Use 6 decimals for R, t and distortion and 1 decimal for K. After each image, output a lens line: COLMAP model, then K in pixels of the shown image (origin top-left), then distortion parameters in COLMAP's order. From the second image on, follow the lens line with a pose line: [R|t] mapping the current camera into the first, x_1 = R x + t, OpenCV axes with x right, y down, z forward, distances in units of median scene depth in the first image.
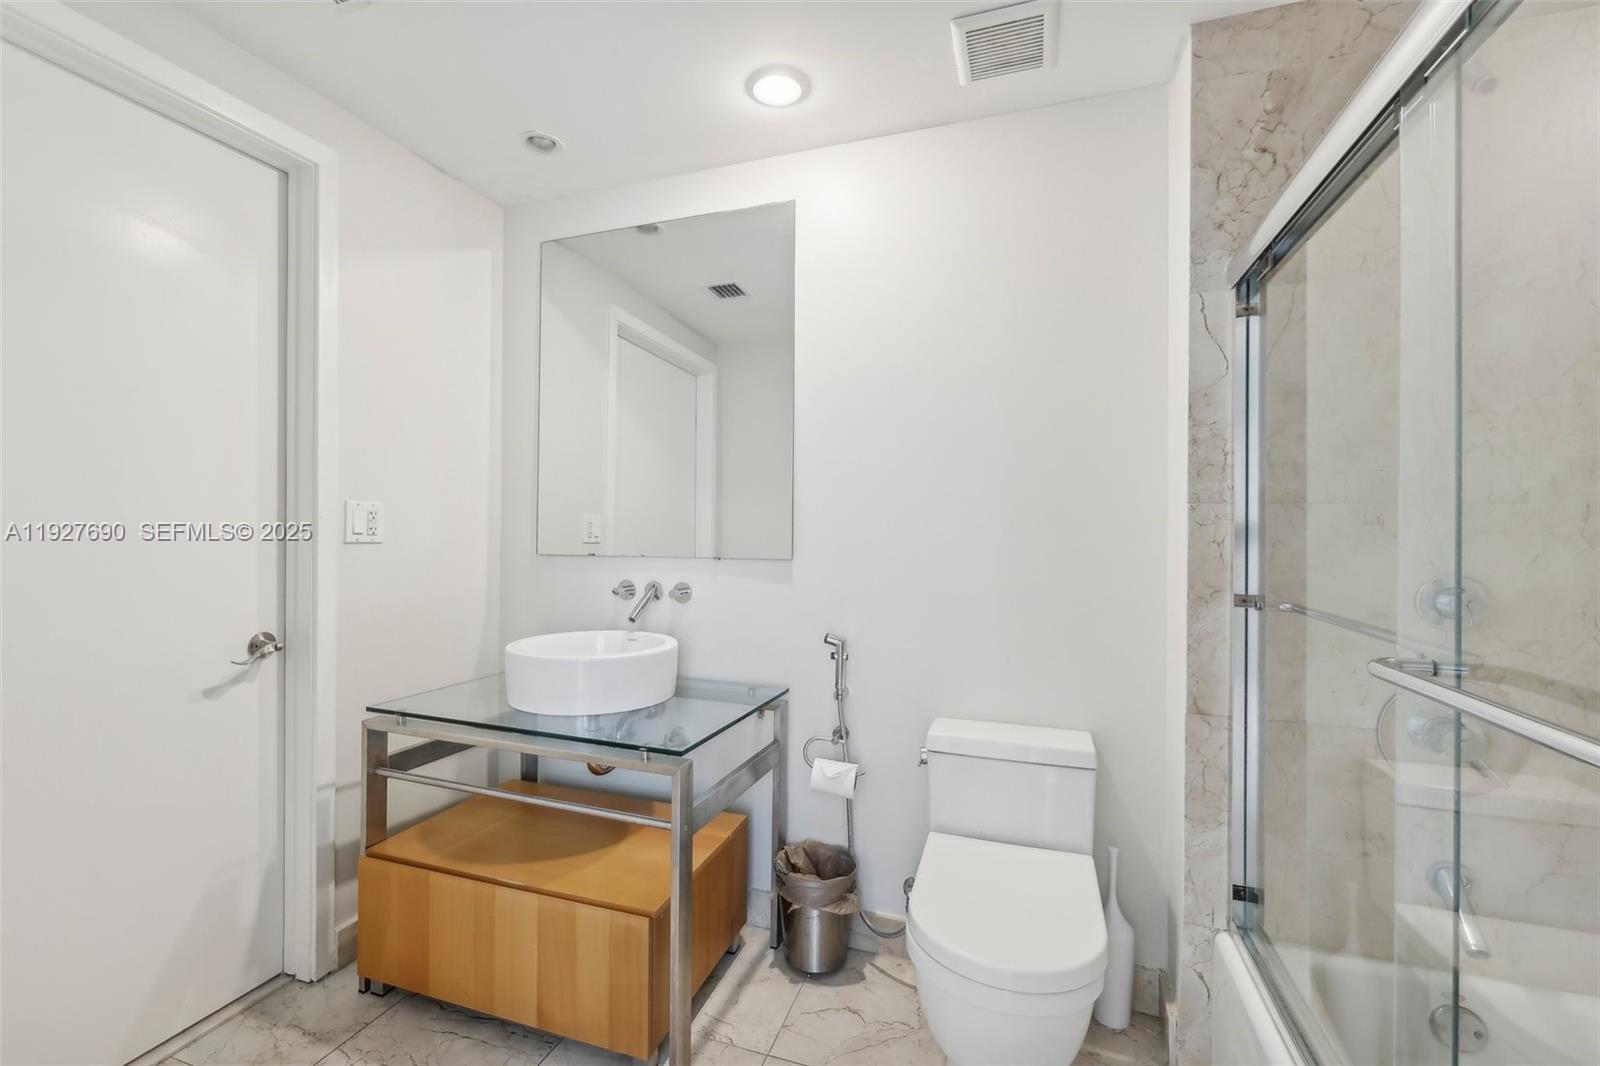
lens RADIAL K [[687.3, 0, 778.3], [0, 687.3, 523.4], [0, 0, 1]] dist [-0.002137, 0.000155]
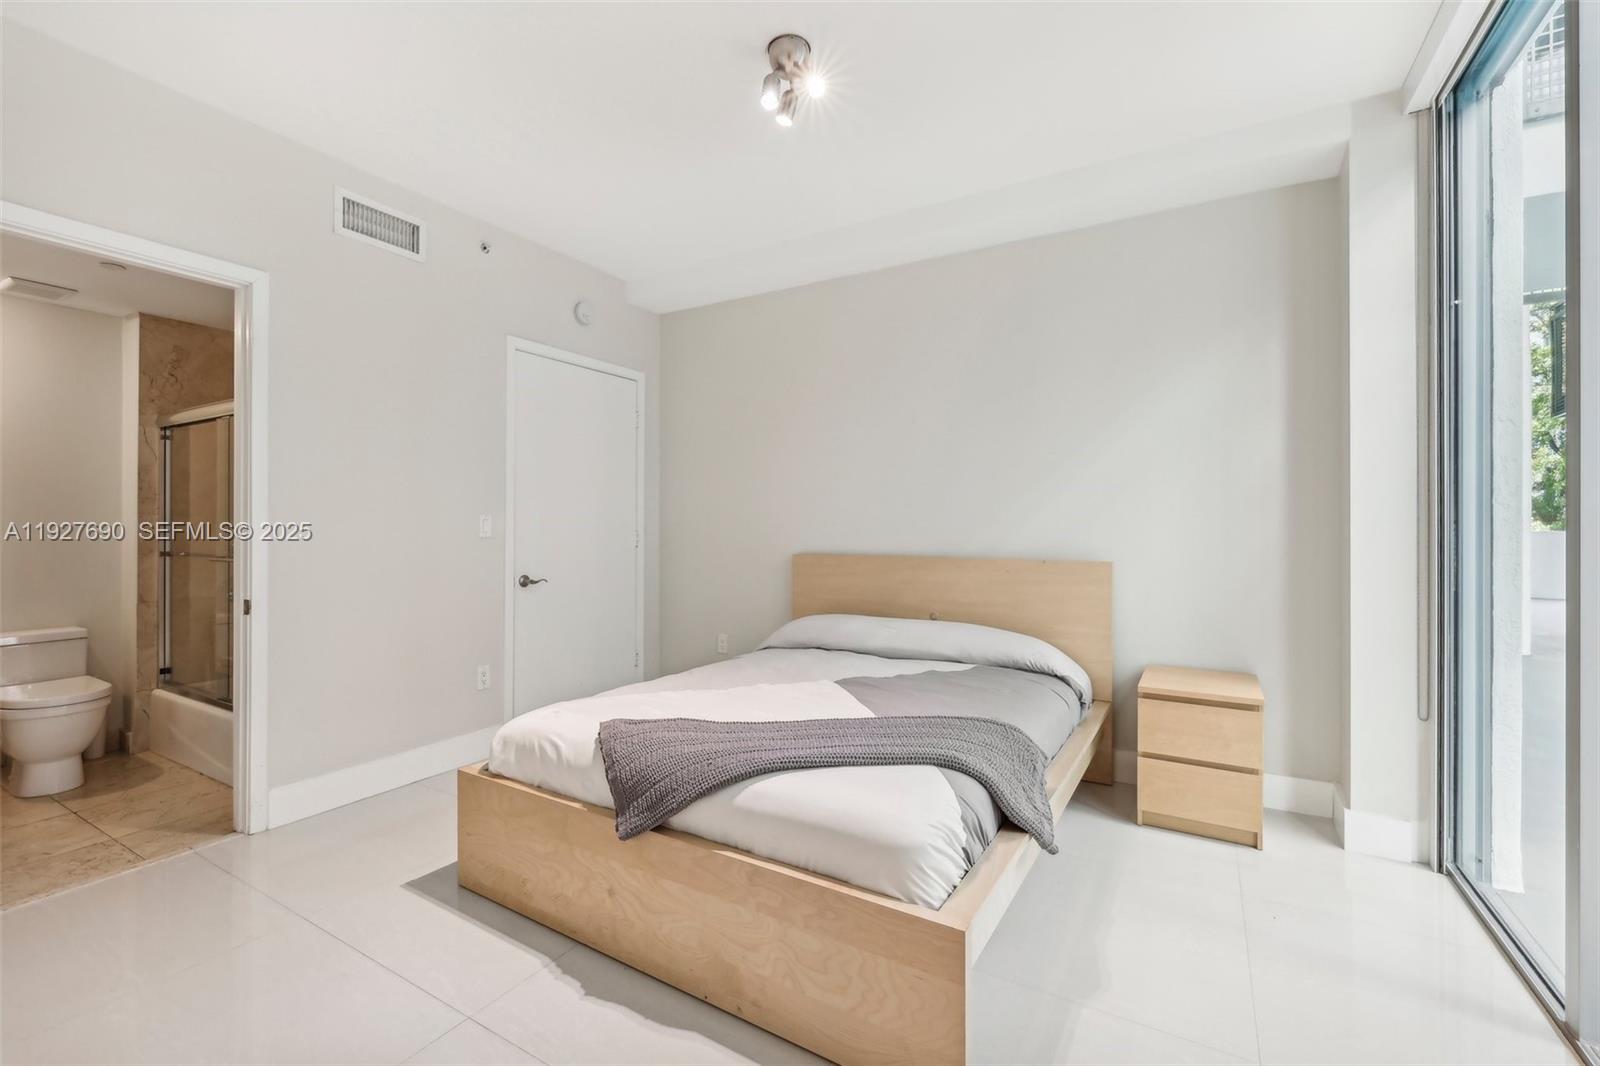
lens RADIAL K [[702.5, 0, 792.6], [0, 702.5, 543.7], [0, 0, 1]] dist [-0.007465, 0.003154]
pose [[0.204230, -0.007134, 0.978897, -1.326795], [-0.005568, 0.999949, 0.008449, 0.040169], [-0.978907, -0.007176, 0.204180, -1.734959]]
